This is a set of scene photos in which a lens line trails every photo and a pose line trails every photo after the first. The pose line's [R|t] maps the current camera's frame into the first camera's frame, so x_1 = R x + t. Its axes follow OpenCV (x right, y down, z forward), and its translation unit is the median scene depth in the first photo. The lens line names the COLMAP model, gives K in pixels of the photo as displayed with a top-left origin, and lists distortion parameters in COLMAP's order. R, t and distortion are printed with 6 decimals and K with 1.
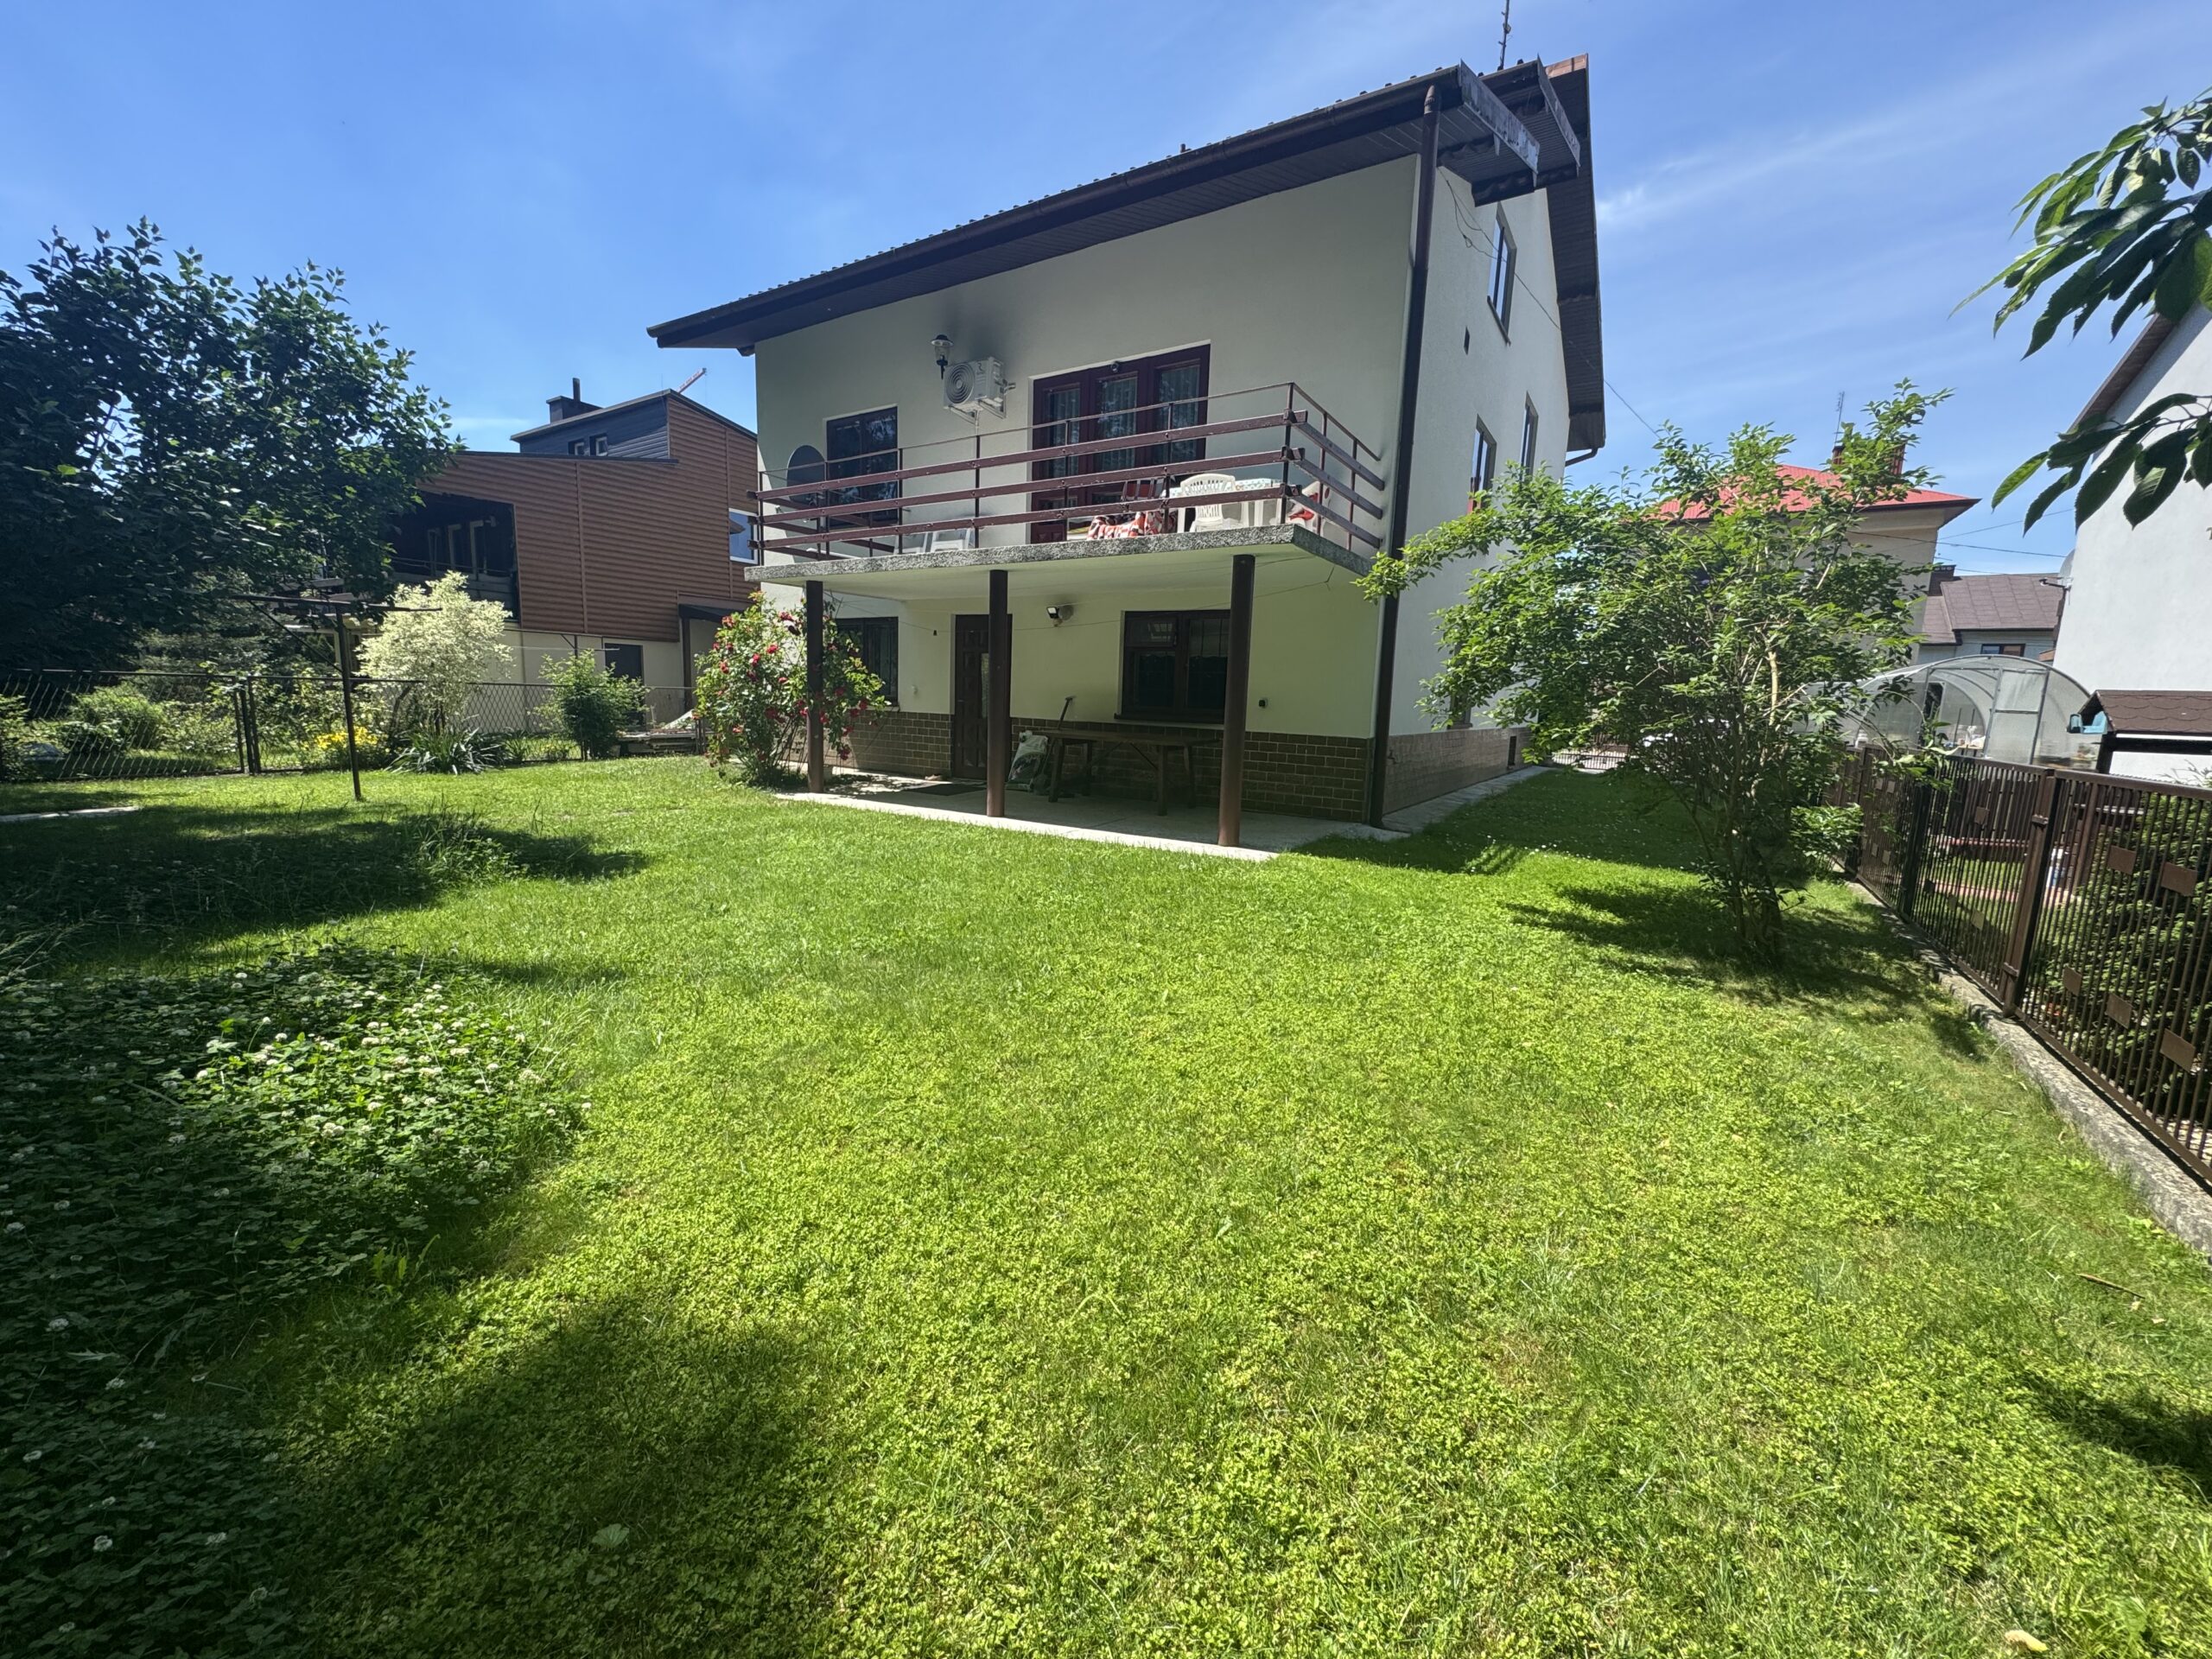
lens RADIAL K [[881.5, 0, 1106.0], [0, 881.5, 829.5], [0, 0, 1]] dist [-0.000270, -0.000330]
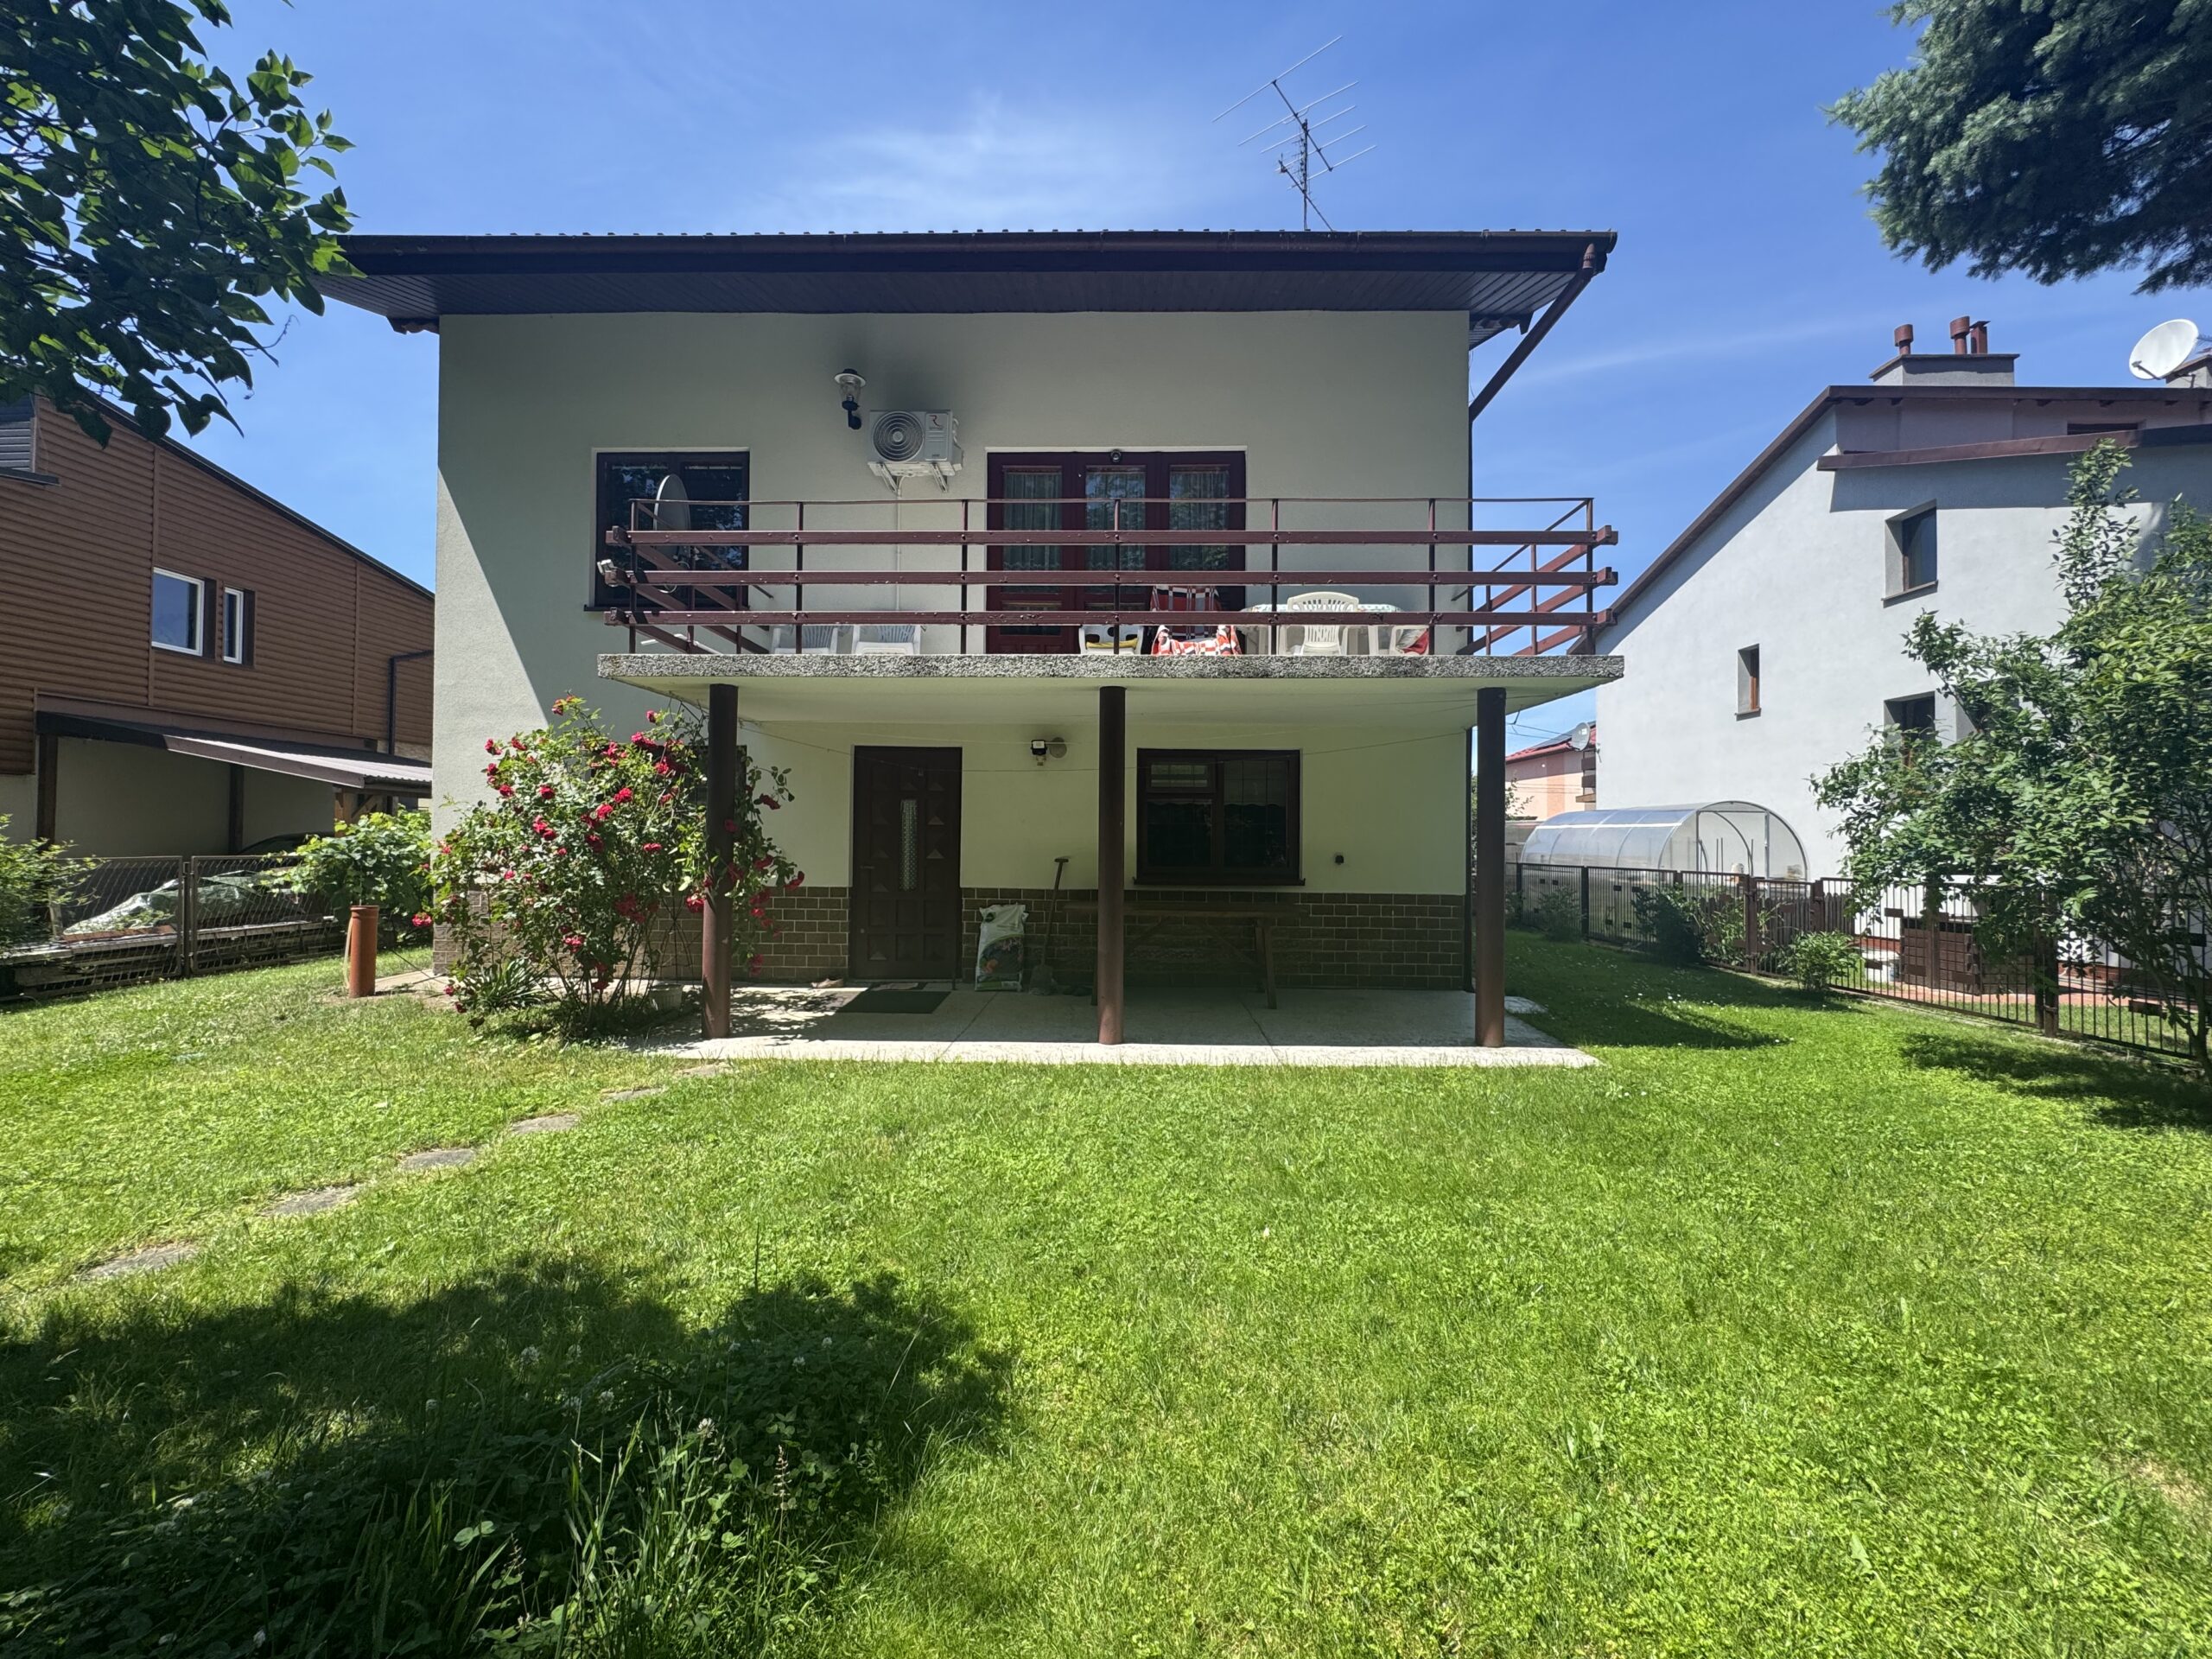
lens RADIAL K [[881.5, 0, 1106.0], [0, 881.5, 829.5], [0, 0, 1]] dist [-0.000270, -0.000330]
pose [[0.854150, -0.016931, 0.519752, -0.400136], [0.098293, 0.986710, -0.129390, -0.074250], [-0.510654, 0.161606, 0.844462, 0.349356]]
